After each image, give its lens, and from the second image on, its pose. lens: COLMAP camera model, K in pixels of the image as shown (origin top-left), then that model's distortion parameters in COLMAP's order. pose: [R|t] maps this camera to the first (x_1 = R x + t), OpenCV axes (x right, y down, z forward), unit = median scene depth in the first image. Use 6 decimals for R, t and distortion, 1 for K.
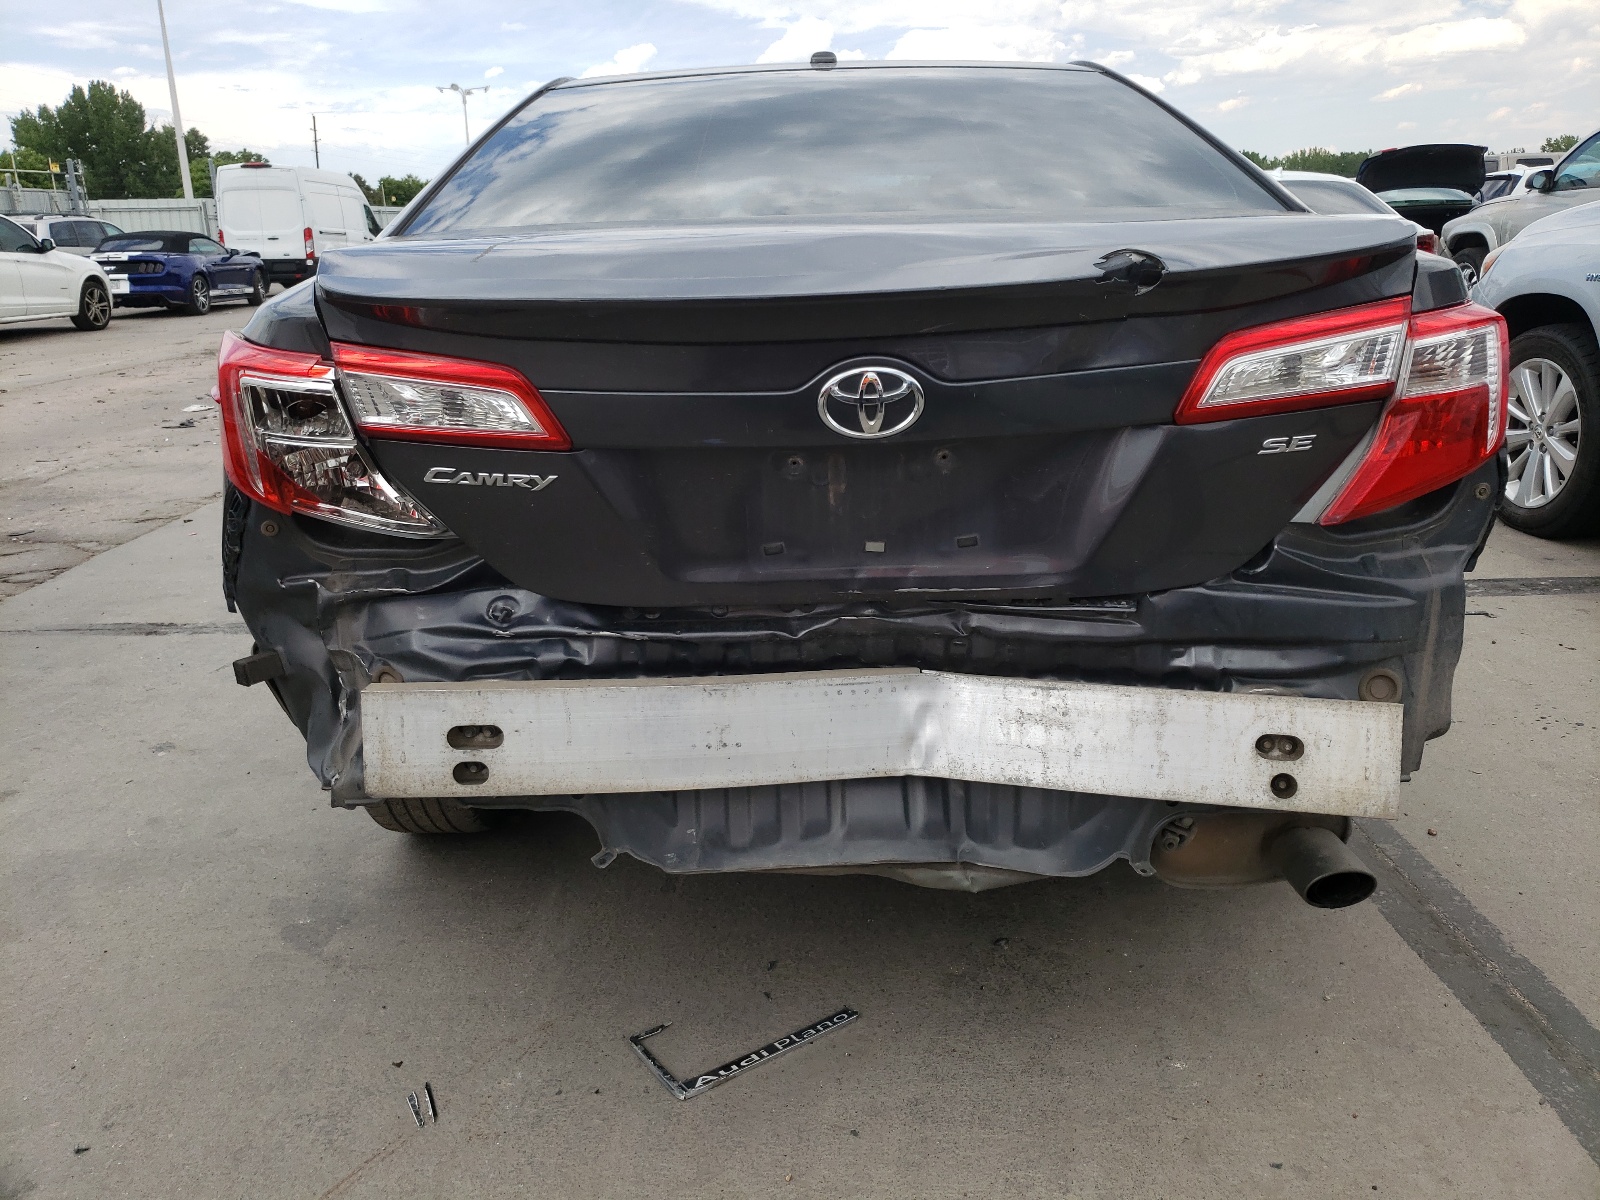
lens RADIAL K [[1221.3, 0, 800.9], [0, 1221.3, 600.9], [0, 0, 1]] dist [0.015376, 0.003217]
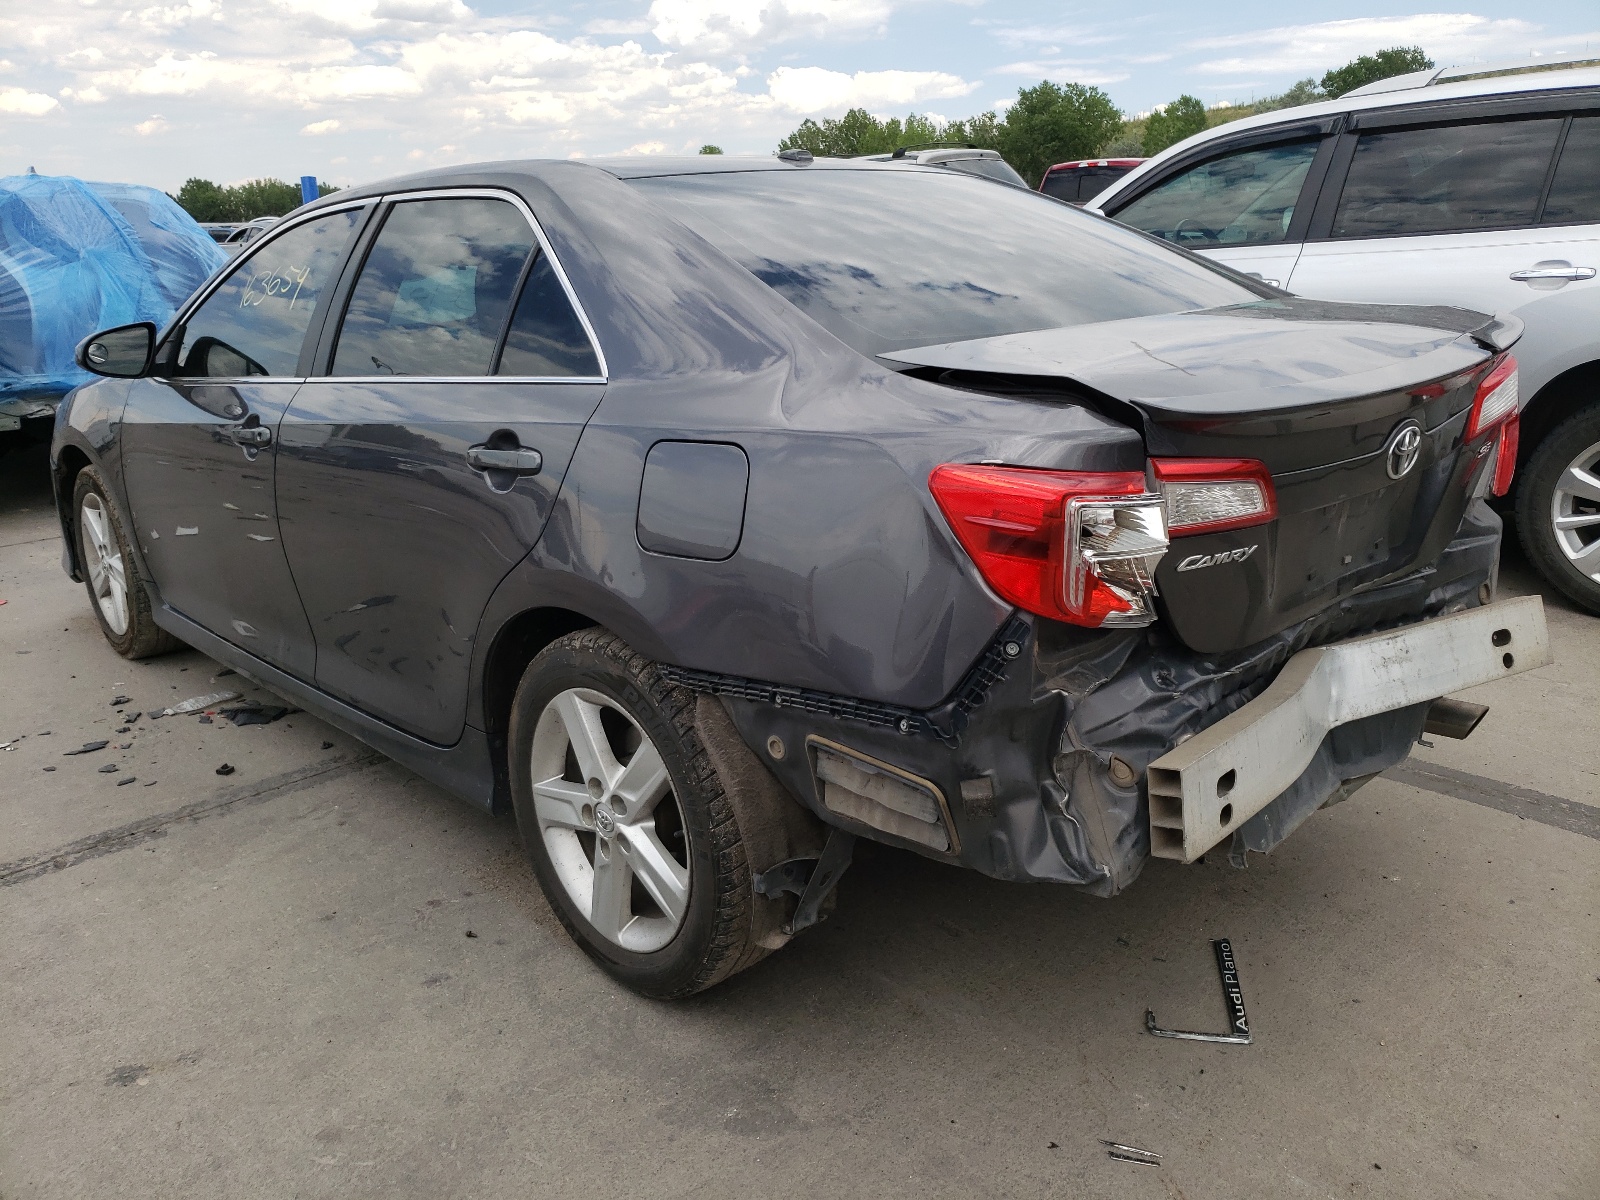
lens RADIAL K [[1221.3, 0, 795.4], [0, 1221.3, 602.0], [0, 0, 1]] dist [0.015376, 0.003217]
pose [[0.725719, -0.196348, 0.659378, -1.165818], [0.210558, 0.975810, 0.058832, -0.188447], [-0.654979, 0.096142, 0.749506, 0.353906]]
